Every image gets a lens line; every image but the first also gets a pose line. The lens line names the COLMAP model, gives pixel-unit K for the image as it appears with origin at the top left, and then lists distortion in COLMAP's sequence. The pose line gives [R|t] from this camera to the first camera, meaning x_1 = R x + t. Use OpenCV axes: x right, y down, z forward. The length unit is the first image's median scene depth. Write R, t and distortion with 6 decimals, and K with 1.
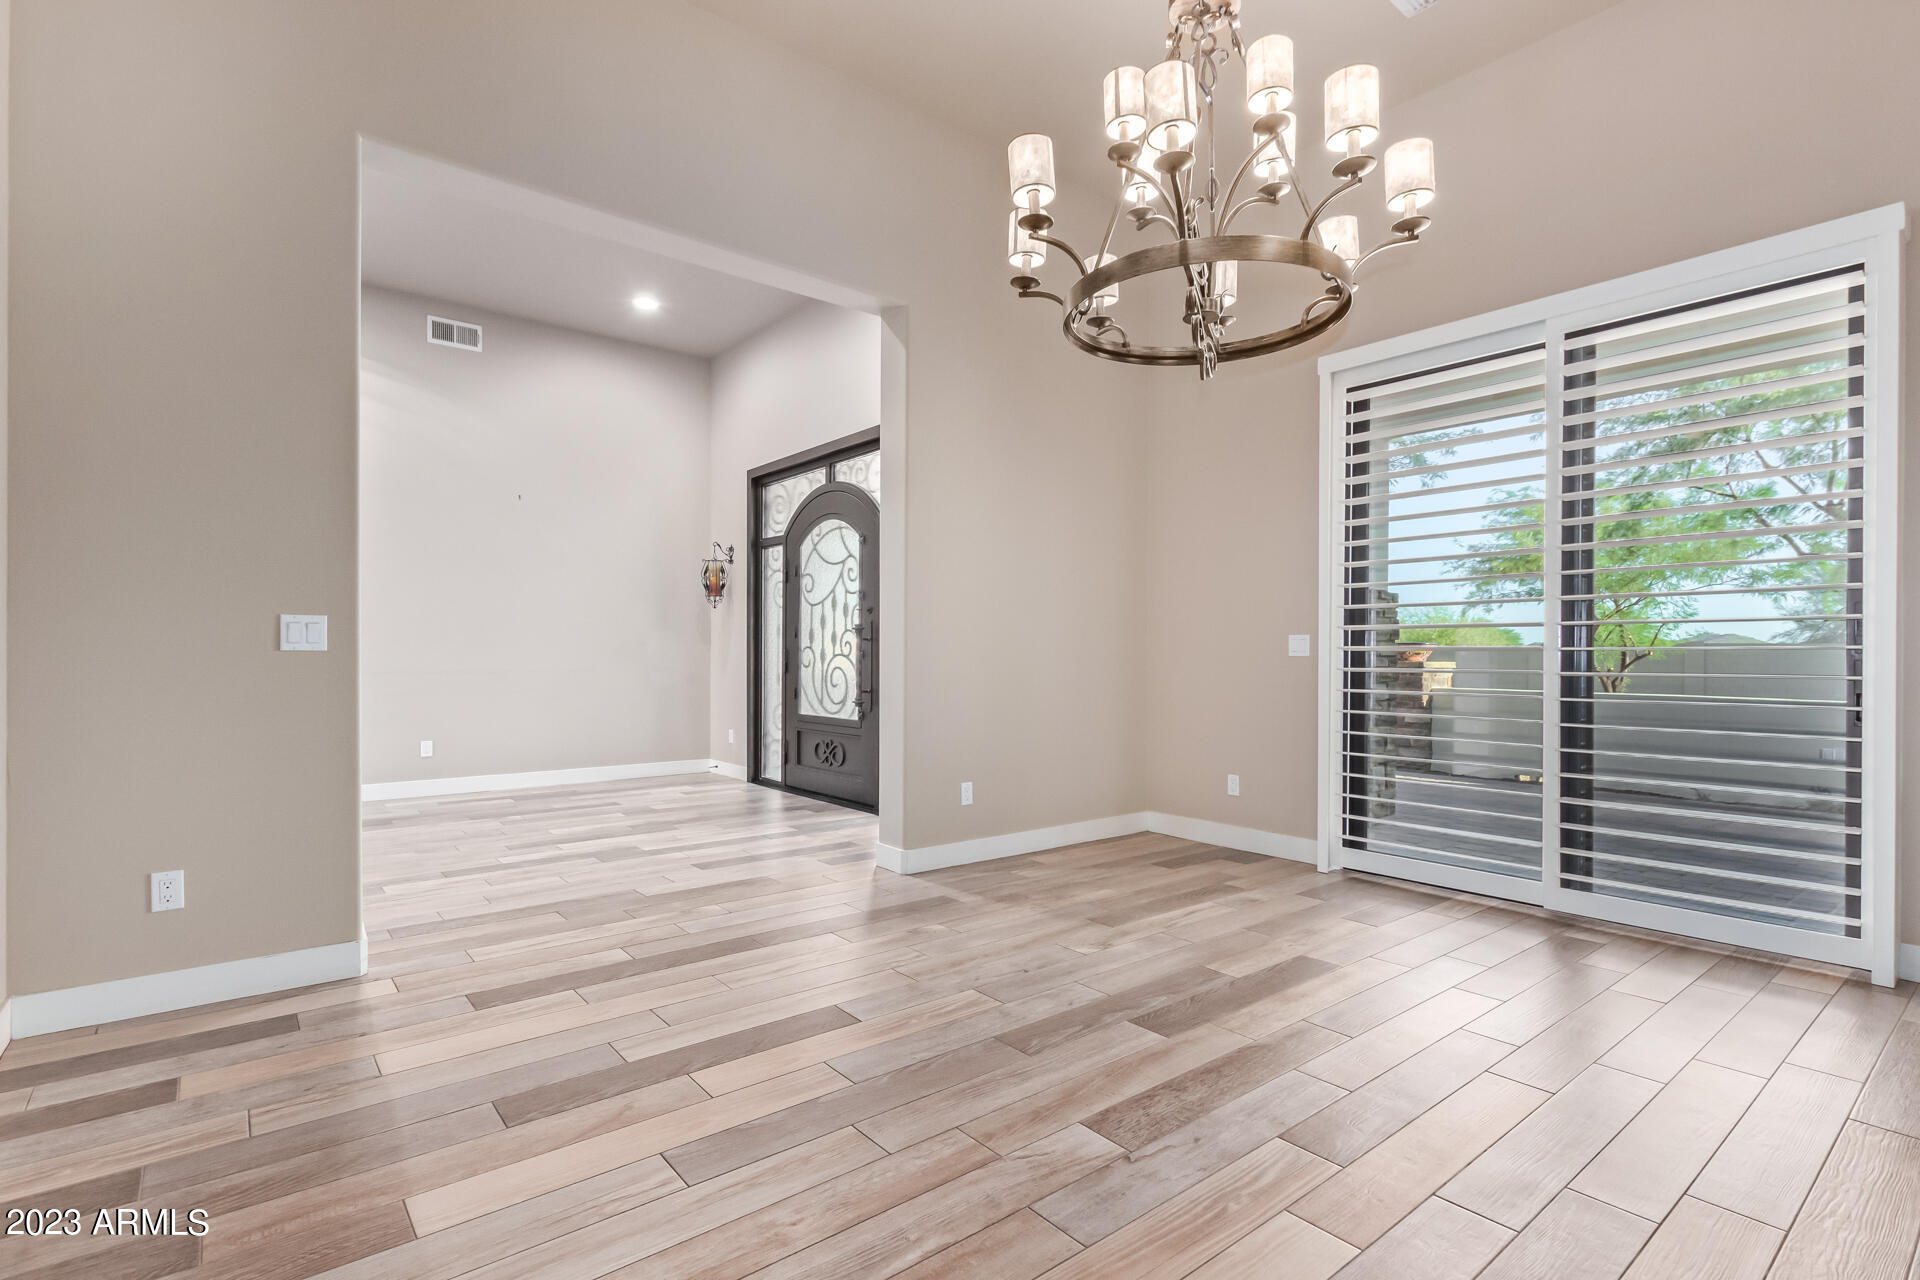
lens RADIAL K [[906.5, 0, 955.4], [0, 906.5, 648.9], [0, 0, 1]] dist [-0.000635, 0.000020]
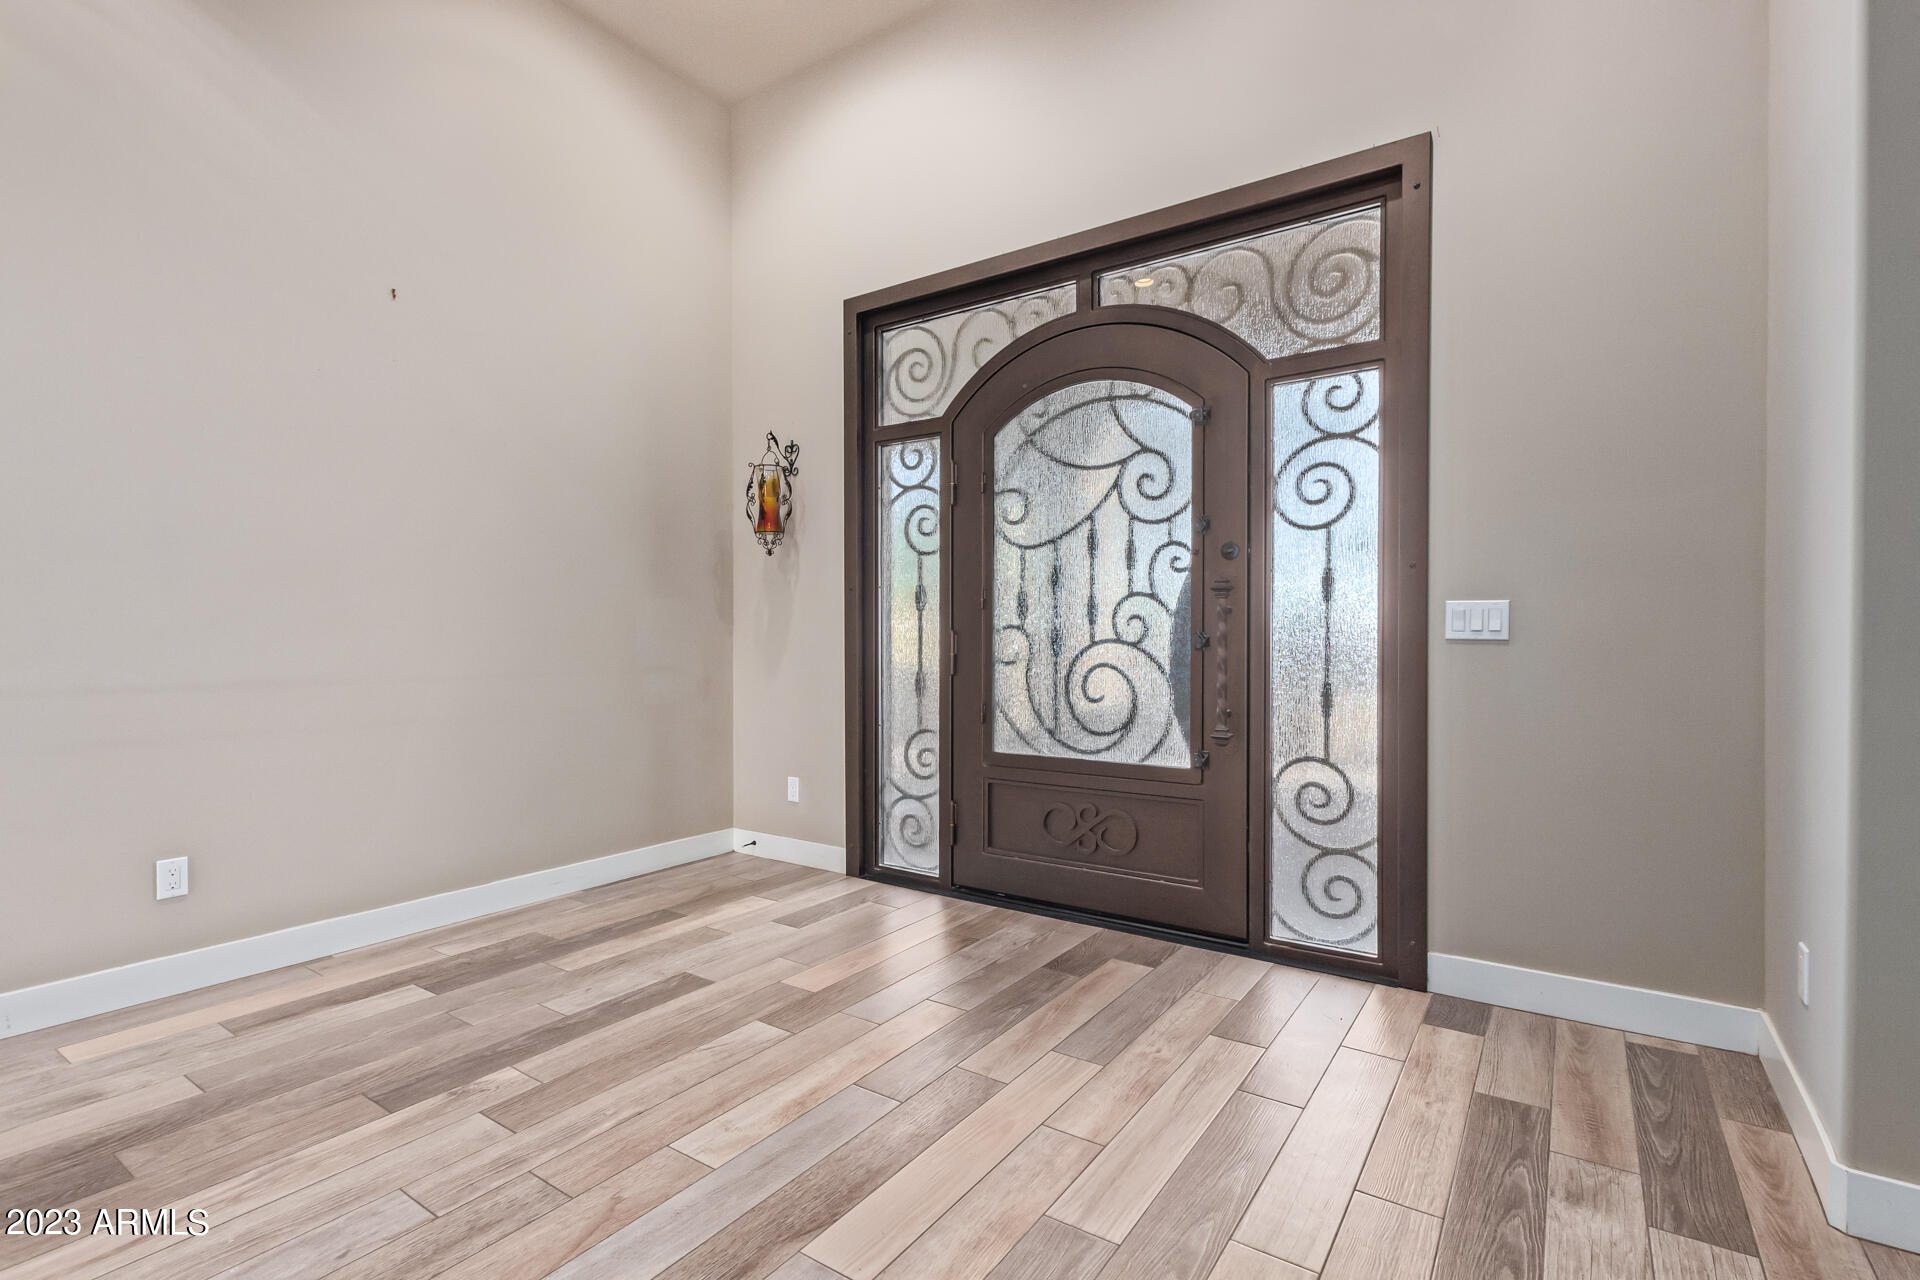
lens RADIAL K [[906.5, 0, 962.0], [0, 906.5, 632.8], [0, 0, 1]] dist [-0.000635, 0.000020]
pose [[0.958022, -0.013063, 0.286396, -0.343785], [0.009934, 0.999874, 0.012378, -0.005251], [-0.286522, -0.009013, 0.958031, 0.497647]]
